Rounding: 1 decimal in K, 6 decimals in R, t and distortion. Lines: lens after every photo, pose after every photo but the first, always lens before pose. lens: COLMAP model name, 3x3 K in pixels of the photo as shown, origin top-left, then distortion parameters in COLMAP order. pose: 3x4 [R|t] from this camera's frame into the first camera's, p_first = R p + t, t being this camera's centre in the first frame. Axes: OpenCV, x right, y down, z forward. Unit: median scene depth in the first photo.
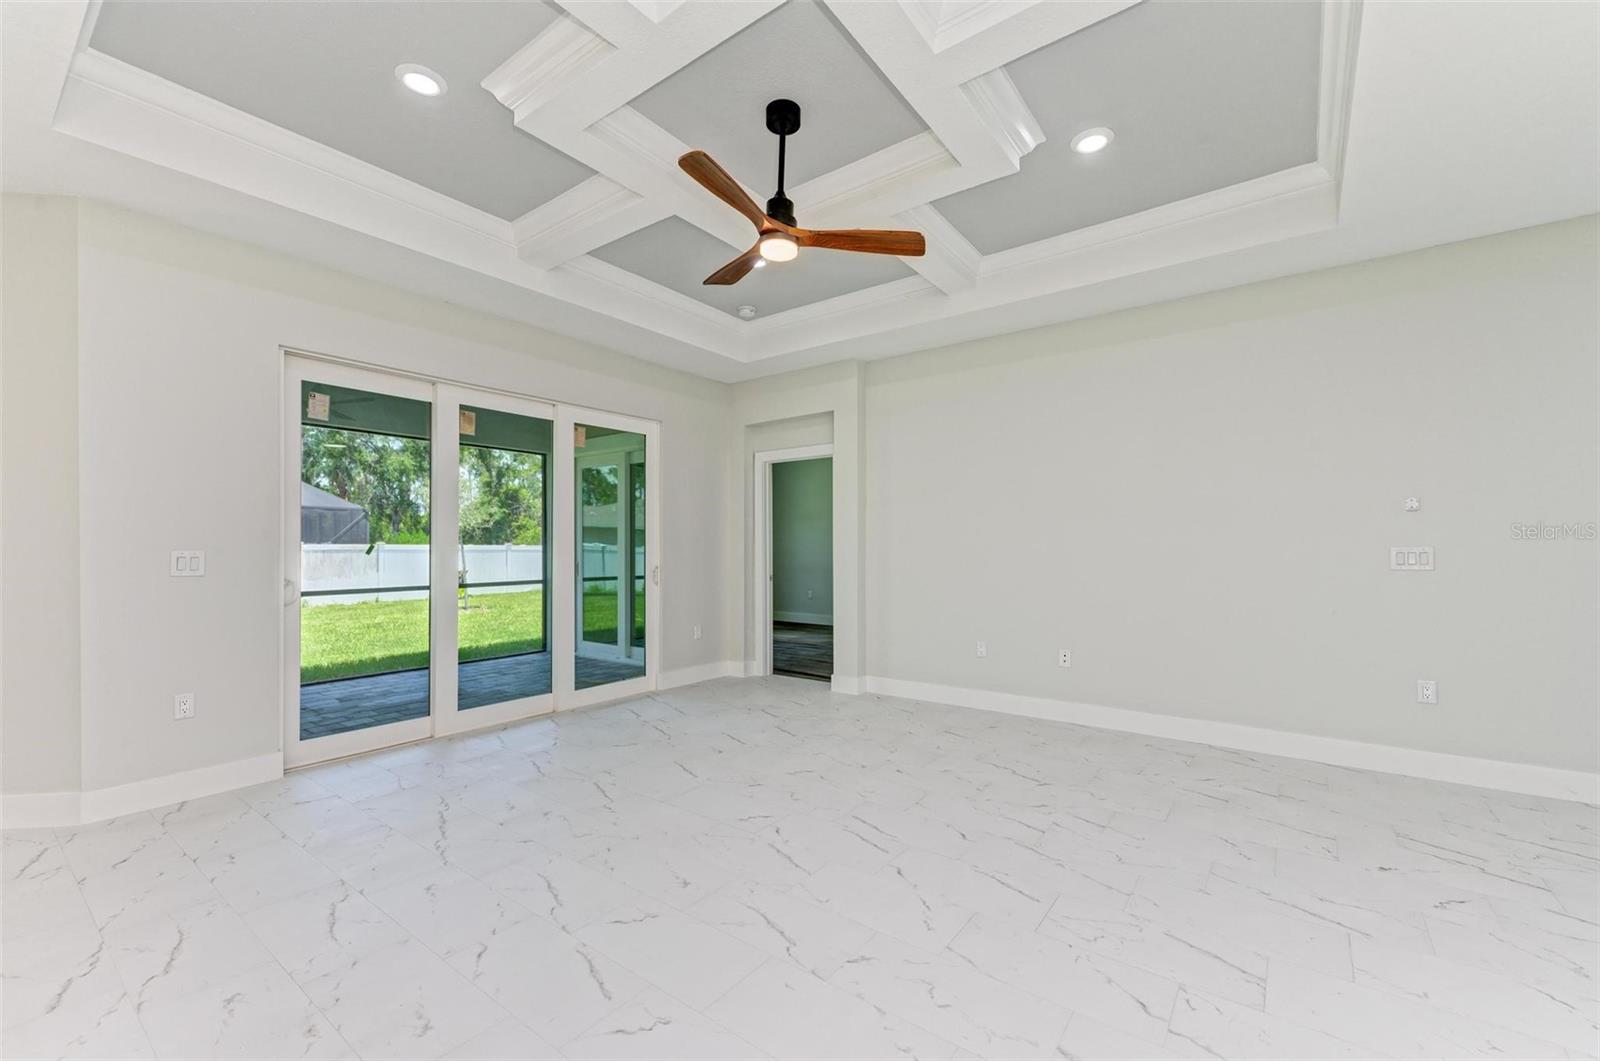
lens RADIAL K [[659.6, 0, 791.8], [0, 659.6, 541.1], [0, 0, 1]] dist [0.013876, 0.000354]
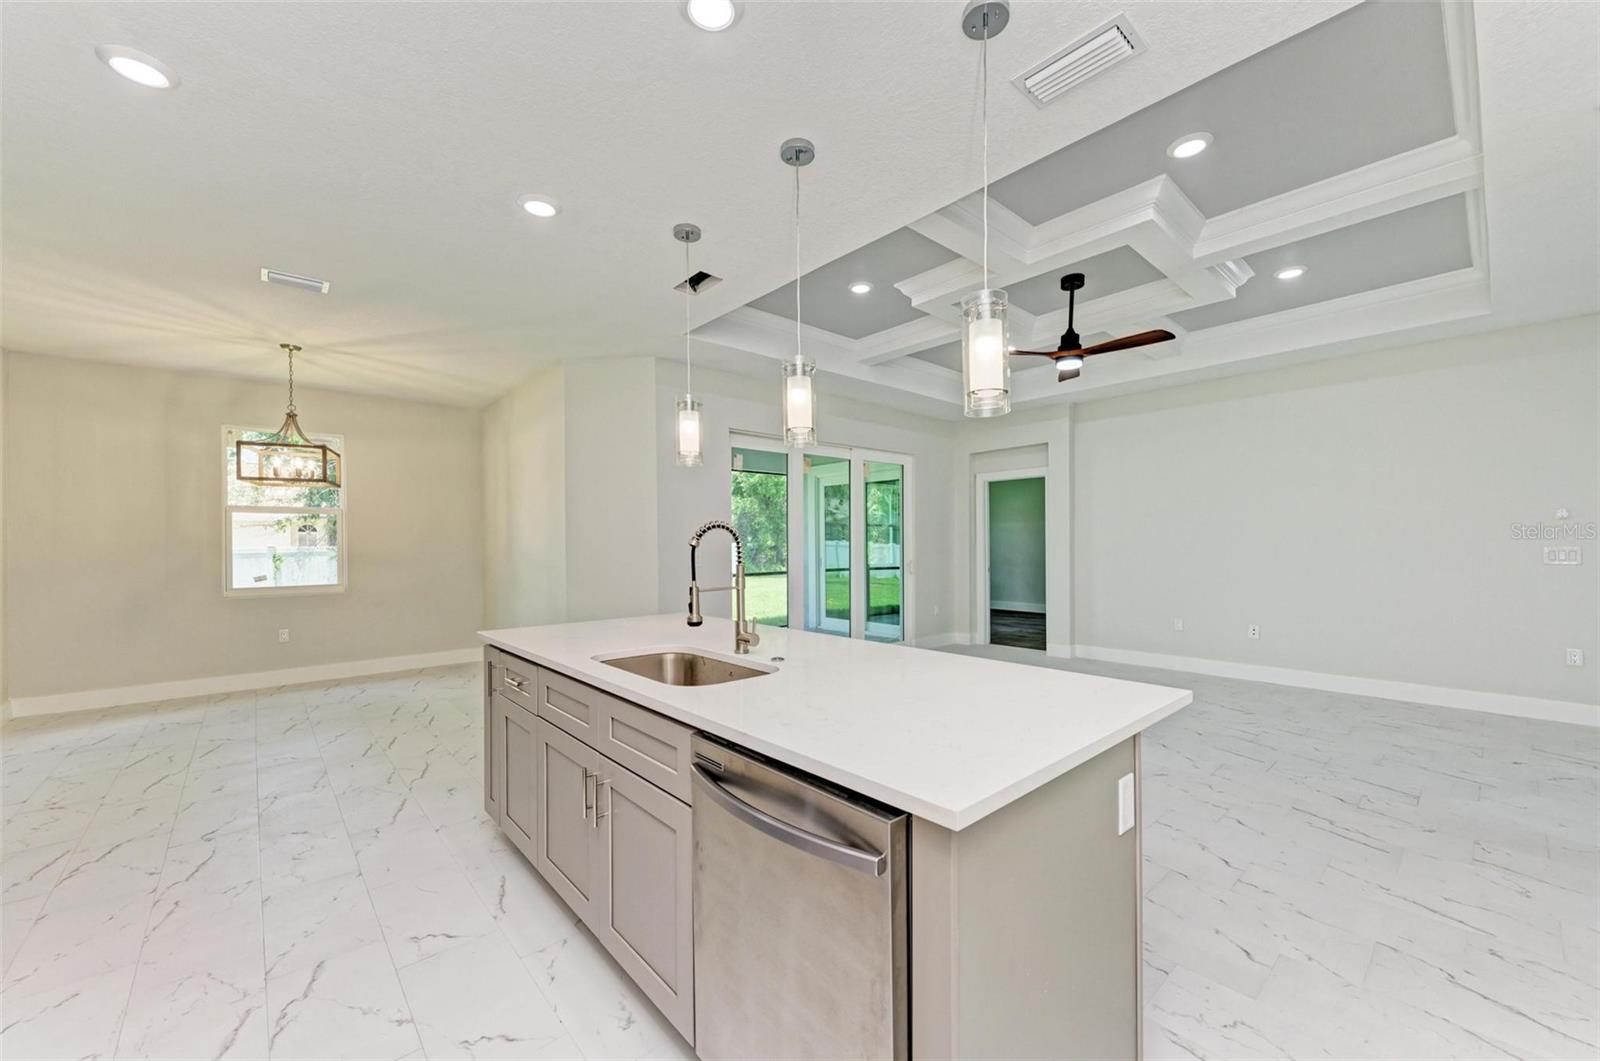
lens RADIAL K [[616.8, 0, 789.2], [0, 616.8, 543.5], [0, 0, 1]] dist [0.008062, -0.003493]
pose [[0.979328, -0.004875, -0.202218, -0.196401], [0.007169, 0.999918, 0.010610, -0.013409], [0.202149, -0.011840, 0.979283, -0.313598]]
